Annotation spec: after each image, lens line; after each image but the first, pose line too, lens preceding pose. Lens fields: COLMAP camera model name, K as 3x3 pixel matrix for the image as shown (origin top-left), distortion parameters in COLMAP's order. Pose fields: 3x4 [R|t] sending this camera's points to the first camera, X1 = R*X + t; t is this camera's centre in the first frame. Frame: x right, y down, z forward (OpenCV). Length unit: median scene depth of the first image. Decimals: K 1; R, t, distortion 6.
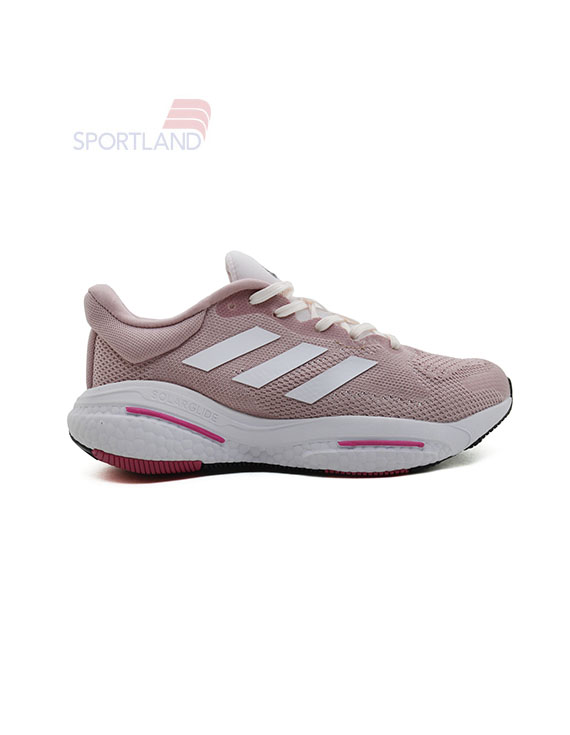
lens RADIAL K [[664.9, 0, 285.0], [0, 664.9, 367.5], [0, 0, 1]] dist [-0.000880, -0.000188]
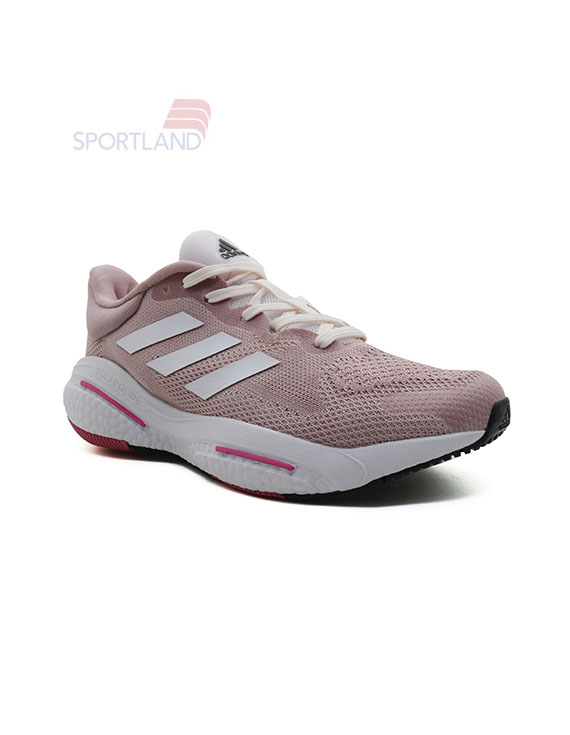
lens RADIAL K [[664.9, 0, 285.0], [0, 664.9, 367.5], [0, 0, 1]] dist [-0.000880, -0.000188]
pose [[0.768974, 0.101774, -0.631127, 0.691040], [-0.077616, 0.994806, 0.065851, -0.057510], [0.634551, -0.001652, 0.772879, 0.367487]]
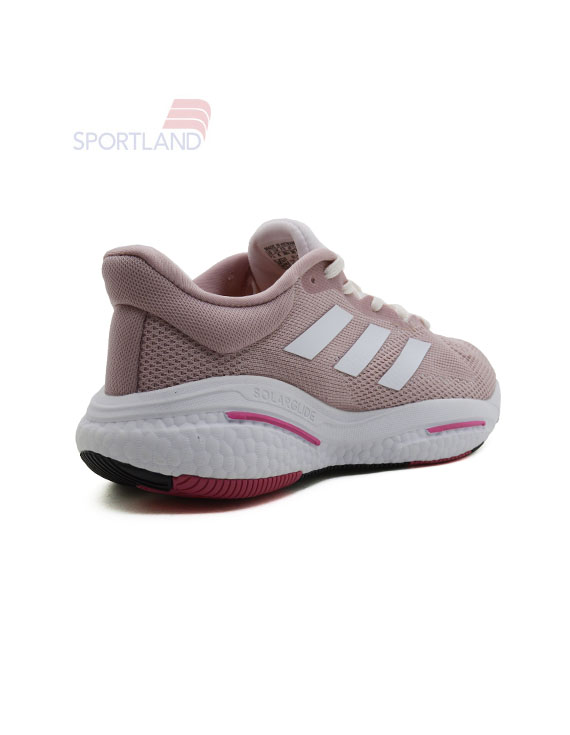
lens RADIAL K [[664.9, 0, 285.0], [0, 664.9, 367.5], [0, 0, 1]] dist [-0.000880, -0.000188]
pose [[0.824393, -0.052090, 0.563615, -0.595021], [0.042774, 0.998642, 0.029730, -0.010213], [-0.564399, -0.000401, 0.825502, 0.340457]]
